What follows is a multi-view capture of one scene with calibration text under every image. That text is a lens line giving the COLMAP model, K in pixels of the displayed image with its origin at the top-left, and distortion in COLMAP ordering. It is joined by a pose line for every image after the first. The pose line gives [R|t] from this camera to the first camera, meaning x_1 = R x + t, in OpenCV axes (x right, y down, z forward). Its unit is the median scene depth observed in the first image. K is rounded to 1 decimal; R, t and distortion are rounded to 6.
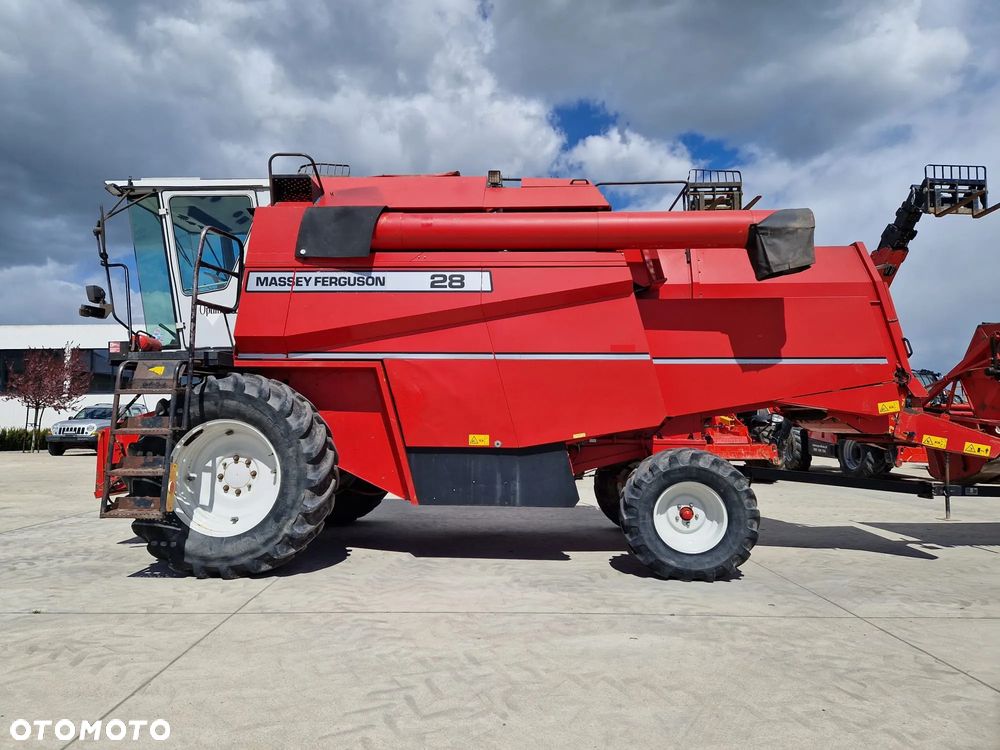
lens RADIAL K [[710.9, 0, 433.4], [0, 710.9, 373.9], [0, 0, 1]] dist [0.107609, -0.095092]
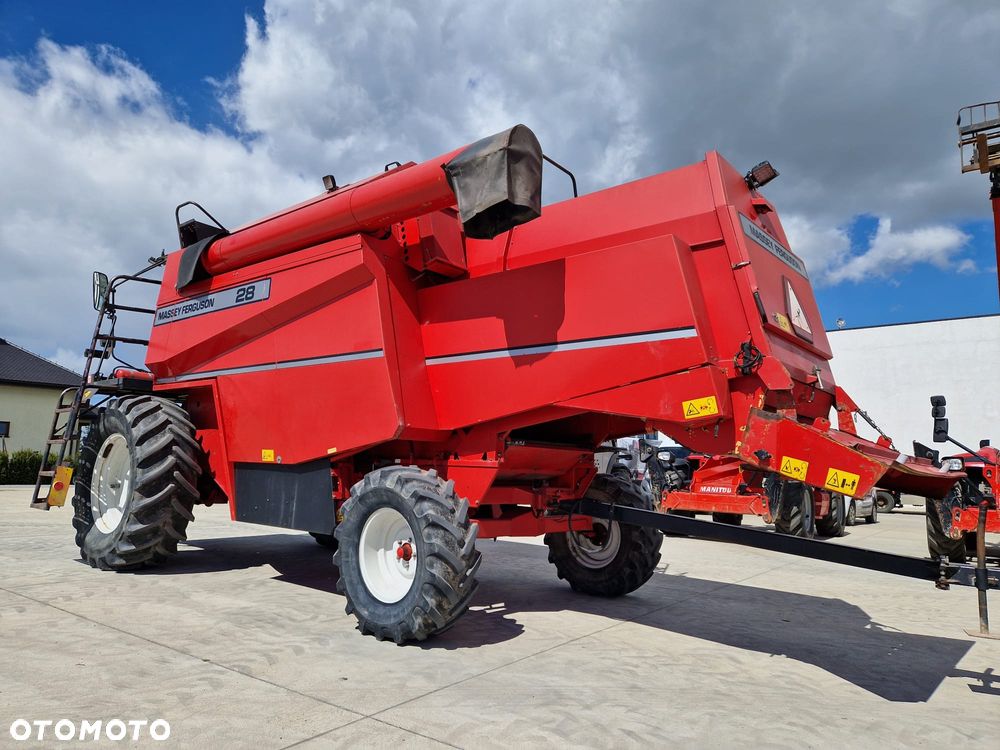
lens RADIAL K [[663.7, 0, 468.0], [0, 663.7, 388.9], [0, 0, 1]] dist [0.102652, -0.113980]
pose [[0.793398, -0.047430, -0.606852, 0.827443], [0.002521, 0.997207, -0.074643, 0.072486], [0.608697, 0.057692, 0.791302, 0.455818]]
